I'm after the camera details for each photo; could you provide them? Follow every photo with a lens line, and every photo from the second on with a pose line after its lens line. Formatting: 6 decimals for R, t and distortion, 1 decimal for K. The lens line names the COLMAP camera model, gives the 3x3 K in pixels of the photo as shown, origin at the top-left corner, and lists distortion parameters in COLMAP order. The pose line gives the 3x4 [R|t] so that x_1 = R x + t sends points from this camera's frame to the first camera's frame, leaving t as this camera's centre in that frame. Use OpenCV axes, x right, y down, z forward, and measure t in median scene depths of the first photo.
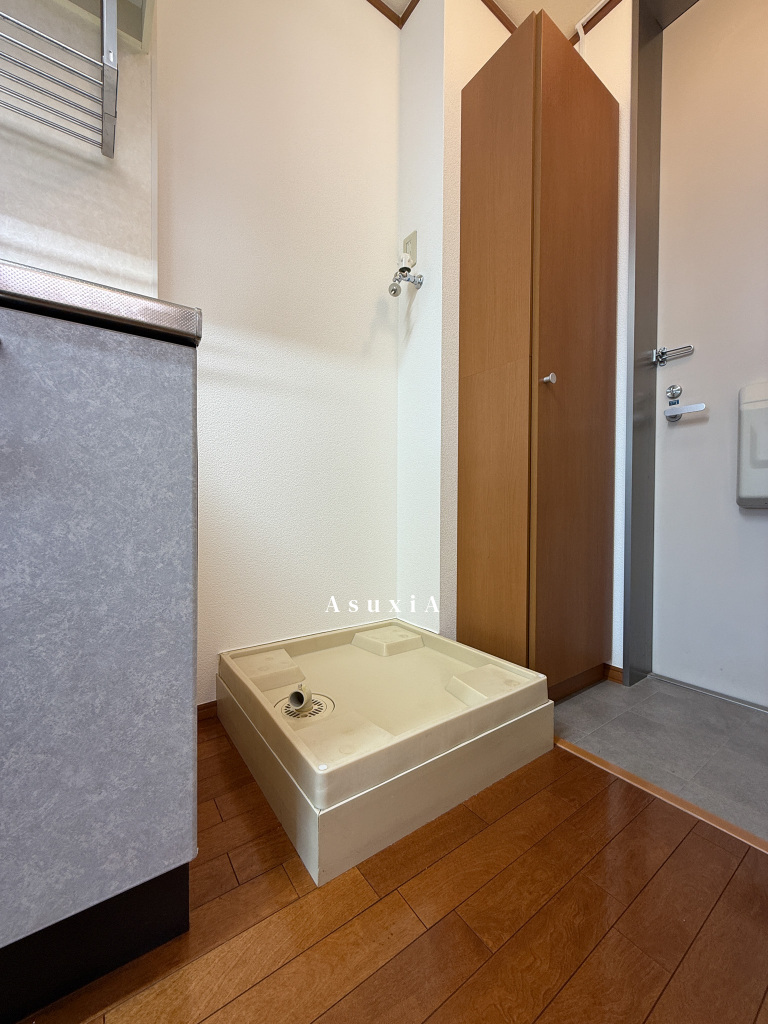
lens RADIAL K [[406.8, 0, 382.6], [0, 406.8, 512.7], [0, 0, 1]] dist [0.001476, -0.001083]
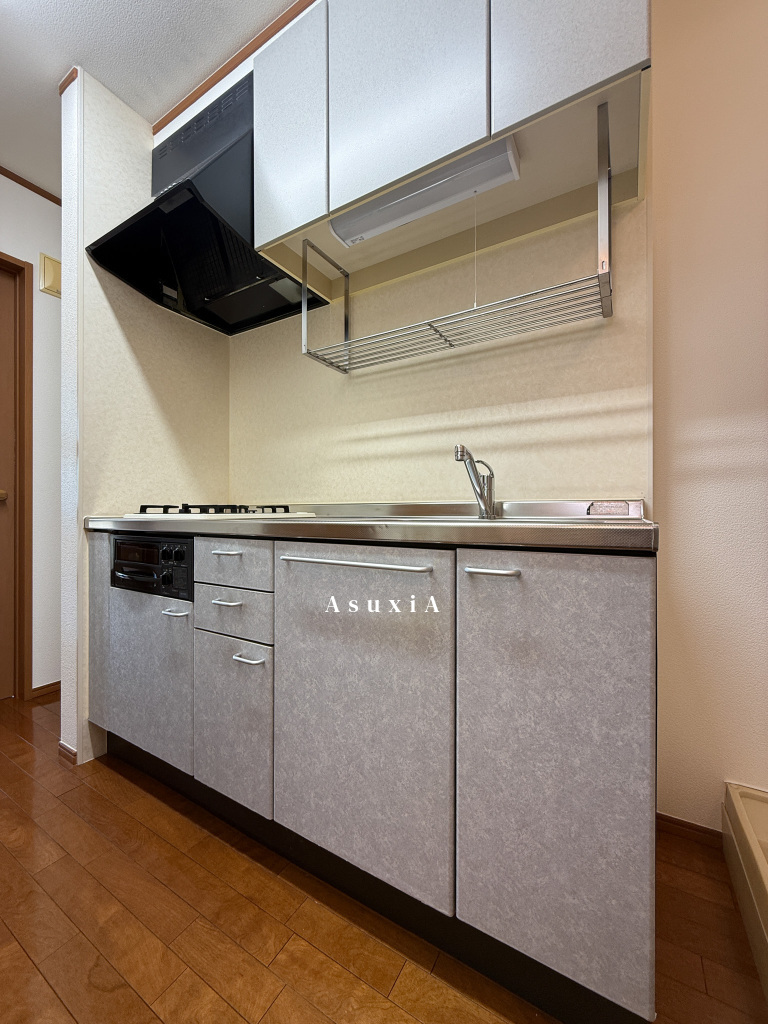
lens RADIAL K [[406.8, 0, 385.6], [0, 406.8, 509.2], [0, 0, 1]] dist [0.001476, -0.001083]
pose [[0.403761, -0.006306, -0.914843, 0.281050], [-0.013085, 0.999834, -0.012667, -0.548875], [0.914771, 0.017085, 0.403612, -0.128853]]
